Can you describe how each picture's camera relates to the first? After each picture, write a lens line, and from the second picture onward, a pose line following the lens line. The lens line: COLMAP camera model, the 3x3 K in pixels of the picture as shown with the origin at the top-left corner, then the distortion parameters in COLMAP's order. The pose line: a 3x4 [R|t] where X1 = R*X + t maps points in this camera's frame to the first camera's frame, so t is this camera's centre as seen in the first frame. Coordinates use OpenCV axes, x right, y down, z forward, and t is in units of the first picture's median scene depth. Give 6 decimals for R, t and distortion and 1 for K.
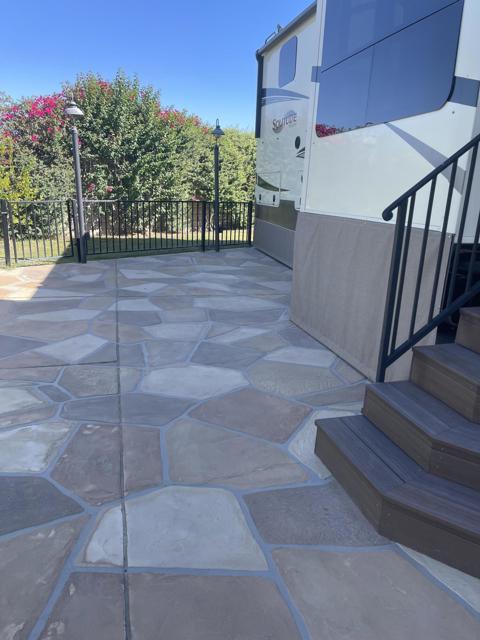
lens RADIAL K [[484.3, 0, 241.0], [0, 484.3, 313.2], [0, 0, 1]] dist [0.074446, -0.101919]
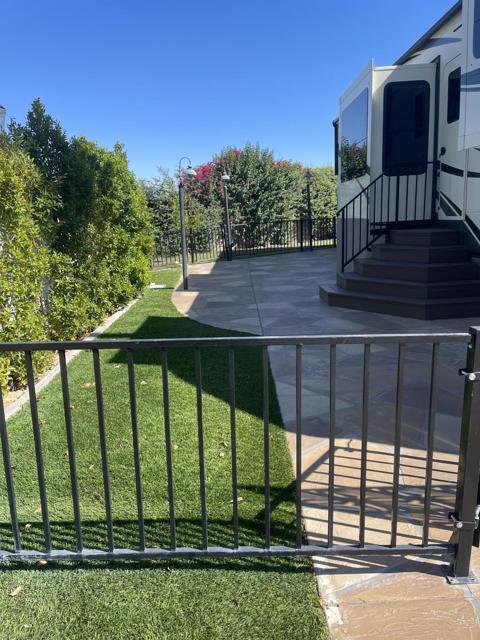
lens RADIAL K [[484.3, 0, 227.0], [0, 484.3, 324.1], [0, 0, 1]] dist [0.074446, -0.101919]
pose [[0.959480, -0.029845, -0.280190, 0.128549], [0.021554, 0.999235, -0.032627, 0.157988], [0.280950, 0.025266, 0.959390, -0.583431]]
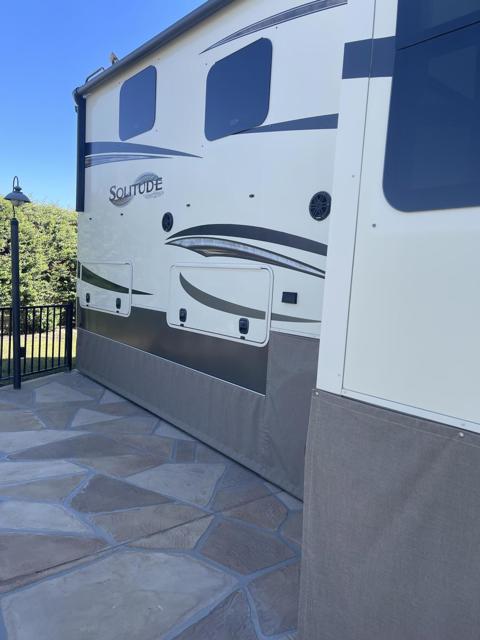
lens RADIAL K [[484.3, 0, 245.2], [0, 484.3, 314.2], [0, 0, 1]] dist [0.074446, -0.101919]
pose [[0.905502, -0.027230, 0.423468, -0.051373], [0.092163, 0.986738, -0.133623, -0.118515], [-0.414213, 0.160024, 0.896002, 0.353006]]
